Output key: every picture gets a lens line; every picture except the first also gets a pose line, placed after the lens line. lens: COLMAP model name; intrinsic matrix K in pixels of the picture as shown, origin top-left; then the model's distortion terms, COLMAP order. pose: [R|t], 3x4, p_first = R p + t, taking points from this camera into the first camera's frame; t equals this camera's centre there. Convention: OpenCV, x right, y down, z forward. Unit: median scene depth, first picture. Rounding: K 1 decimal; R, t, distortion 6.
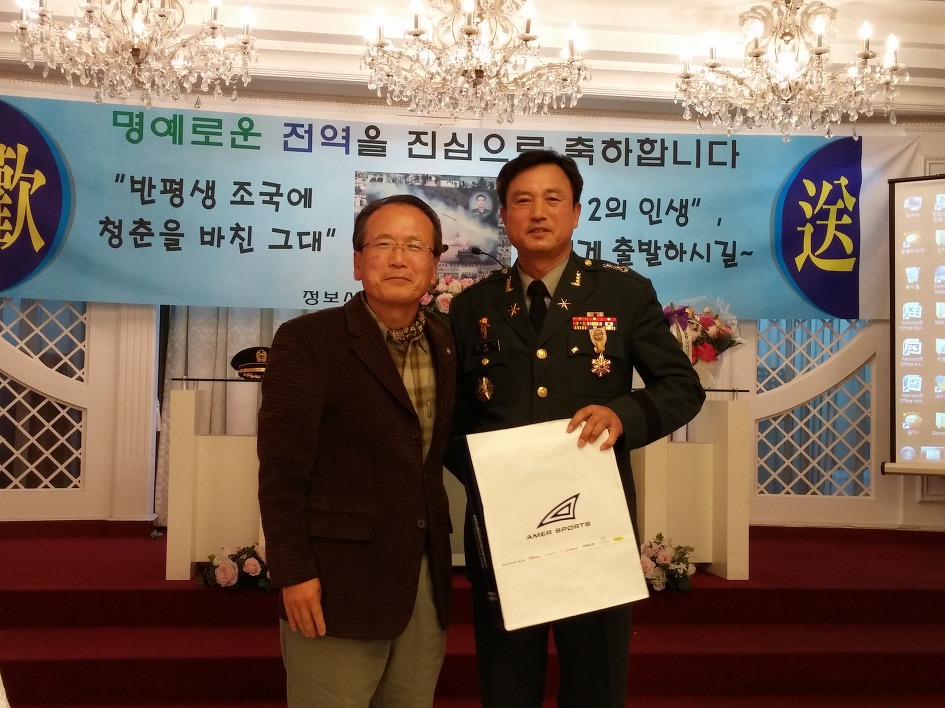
lens RADIAL K [[1251.9, 0, 470.0], [0, 1251.9, 349.9], [0, 0, 1]] dist [0.056164, -0.026230]
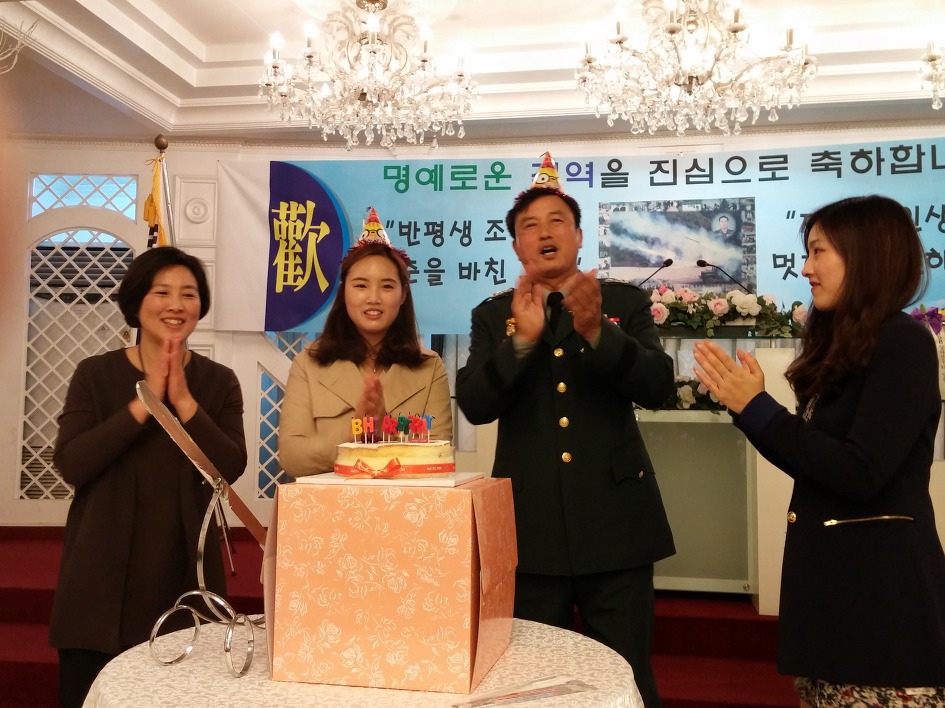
lens RADIAL K [[971.0, 0, 474.1], [0, 971.0, 338.8], [0, 0, 1]] dist [0.079219, -0.106243]
pose [[0.949391, -0.036035, -0.312022, 0.061658], [0.020036, 0.998322, -0.054332, 0.015318], [0.313456, 0.045330, 0.948520, 0.191206]]
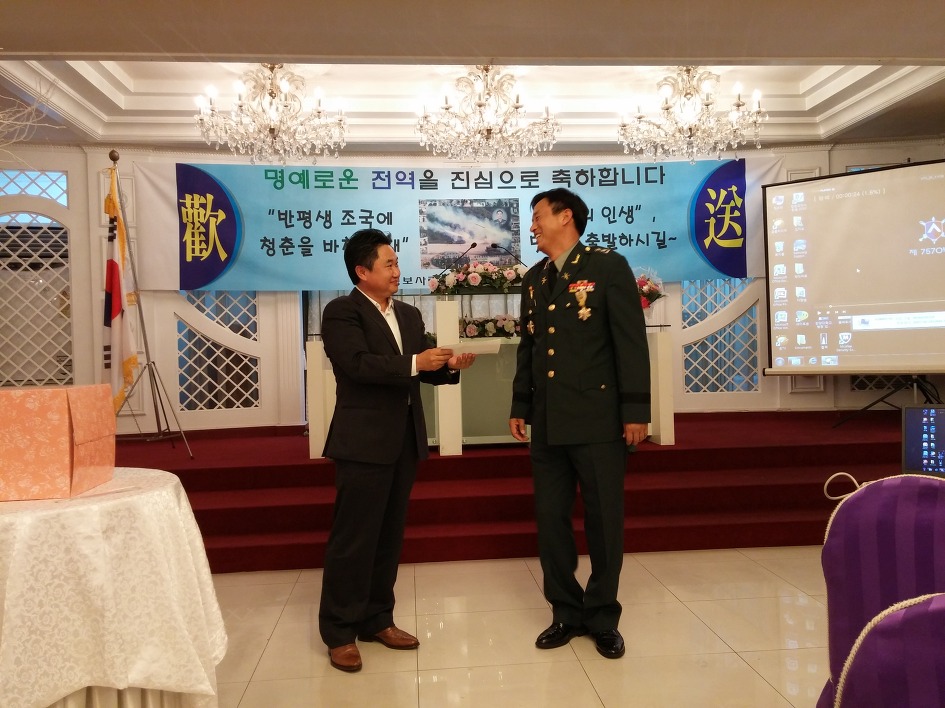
lens RADIAL K [[806.0, 0, 480.5], [0, 806.0, 351.8], [0, 0, 1]] dist [0.059060, -0.054616]
pose [[0.997734, -0.046390, -0.048737, 0.026579], [0.048466, 0.997928, 0.042318, 0.009023], [0.046673, -0.044584, 0.997915, -0.017538]]
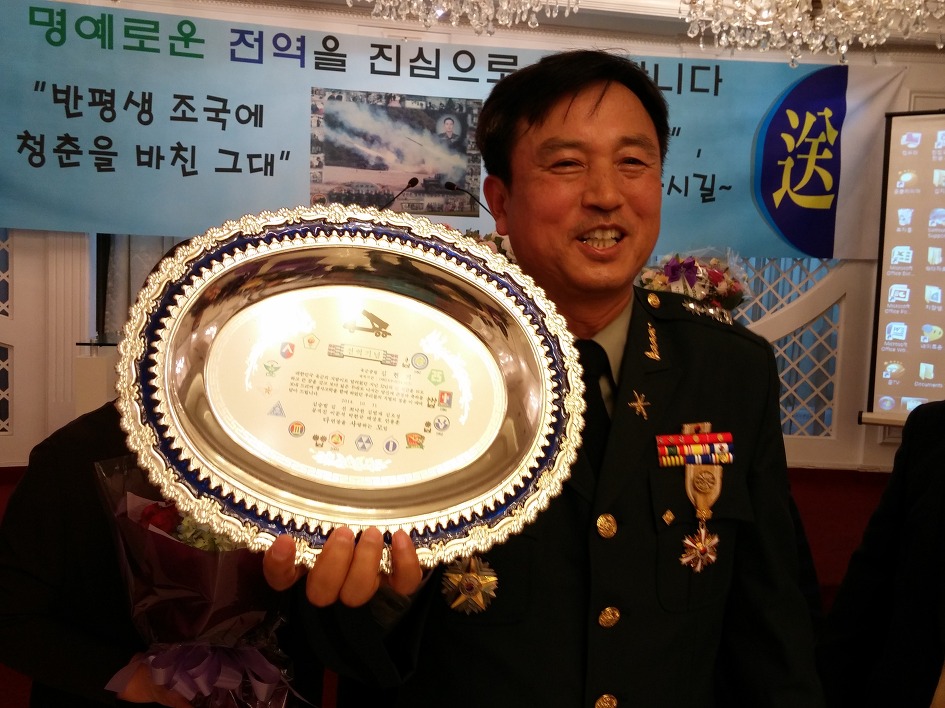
lens RADIAL K [[943.0, 0, 472.5], [0, 943.0, 354.0], [0, 0, 1]] dist [0.064819, -0.081926]
pose [[0.997722, 0.011320, 0.066506, -0.018789], [-0.019674, 0.991793, 0.126331, -0.040051], [-0.064530, -0.127351, 0.989756, 0.289339]]
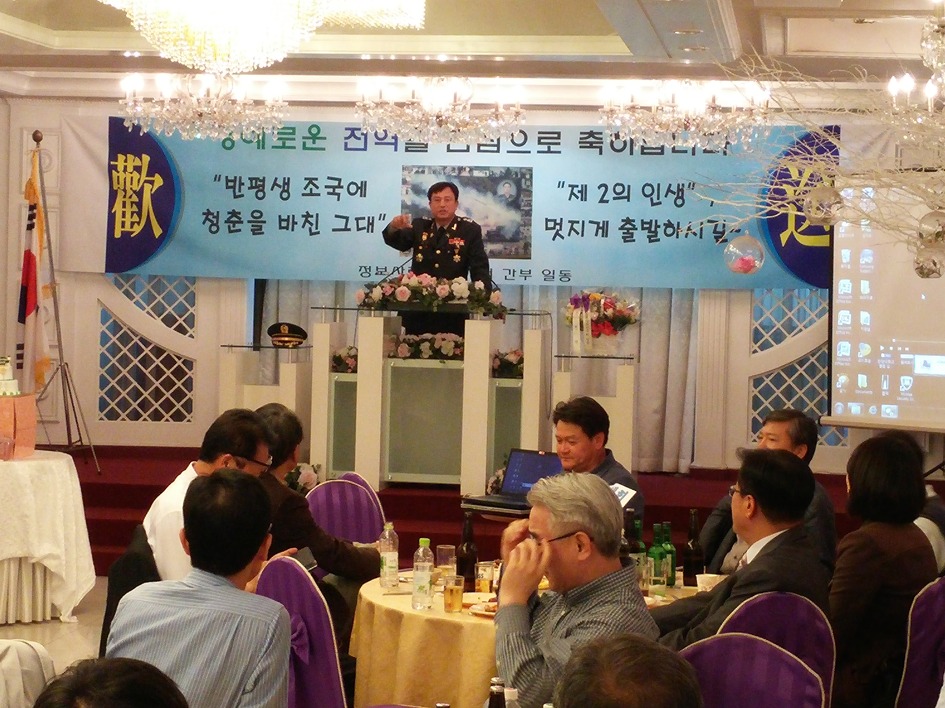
lens RADIAL K [[2364.9, 0, 426.2], [0, 2364.9, 307.7], [0, 0, 1]] dist [-0.009803, 0.396034]
pose [[0.951710, 0.007851, -0.306897, 0.631467], [0.006341, 0.998957, 0.045219, -0.109261], [0.306932, -0.044982, 0.950668, -1.162483]]
